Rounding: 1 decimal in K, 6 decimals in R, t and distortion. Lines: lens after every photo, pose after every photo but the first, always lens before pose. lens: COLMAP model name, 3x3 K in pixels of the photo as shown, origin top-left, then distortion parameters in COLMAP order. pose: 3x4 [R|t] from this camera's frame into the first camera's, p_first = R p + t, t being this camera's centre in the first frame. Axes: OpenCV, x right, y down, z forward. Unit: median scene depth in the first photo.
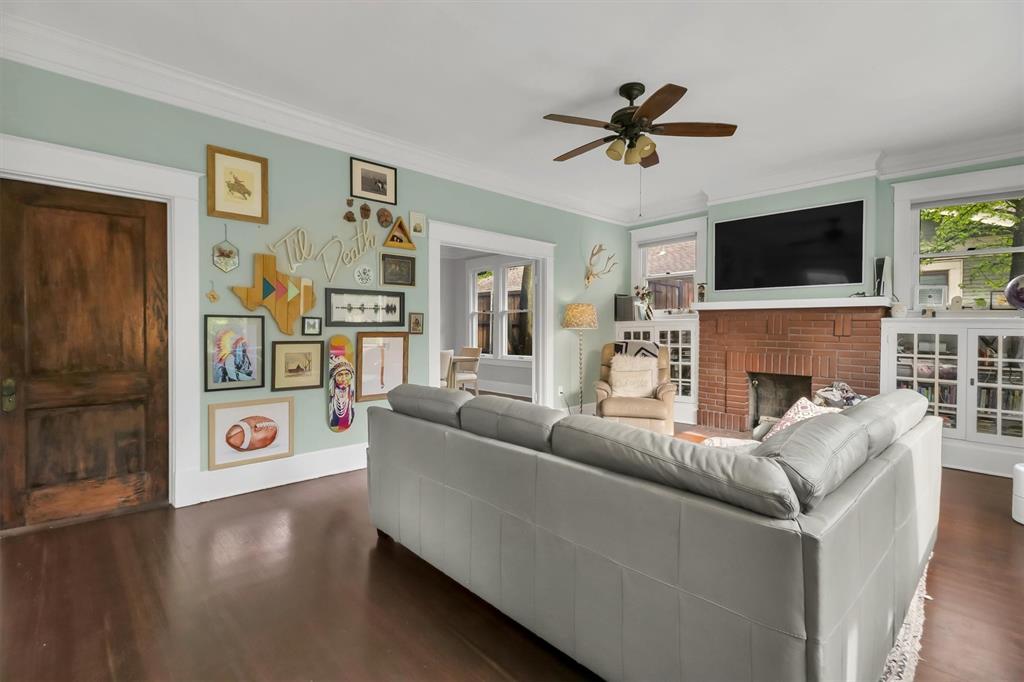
lens RADIAL K [[468.6, 0, 505.2], [0, 468.6, 331.0], [0, 0, 1]] dist [-0.000477, -0.000317]
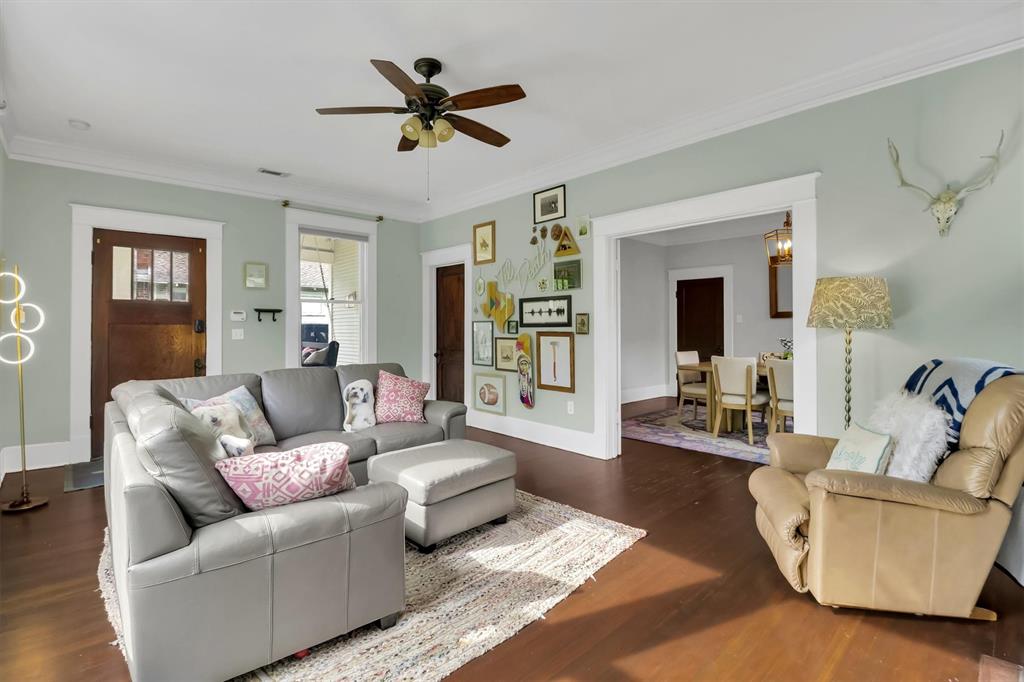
lens RADIAL K [[468.6, 0, 505.2], [0, 468.6, 331.0], [0, 0, 1]] dist [-0.000477, -0.000317]
pose [[-0.001324, -0.004229, -0.999990, 0.921253], [-0.010728, 0.999934, -0.004215, 0.006571], [0.999942, 0.010722, -0.001369, 0.912207]]
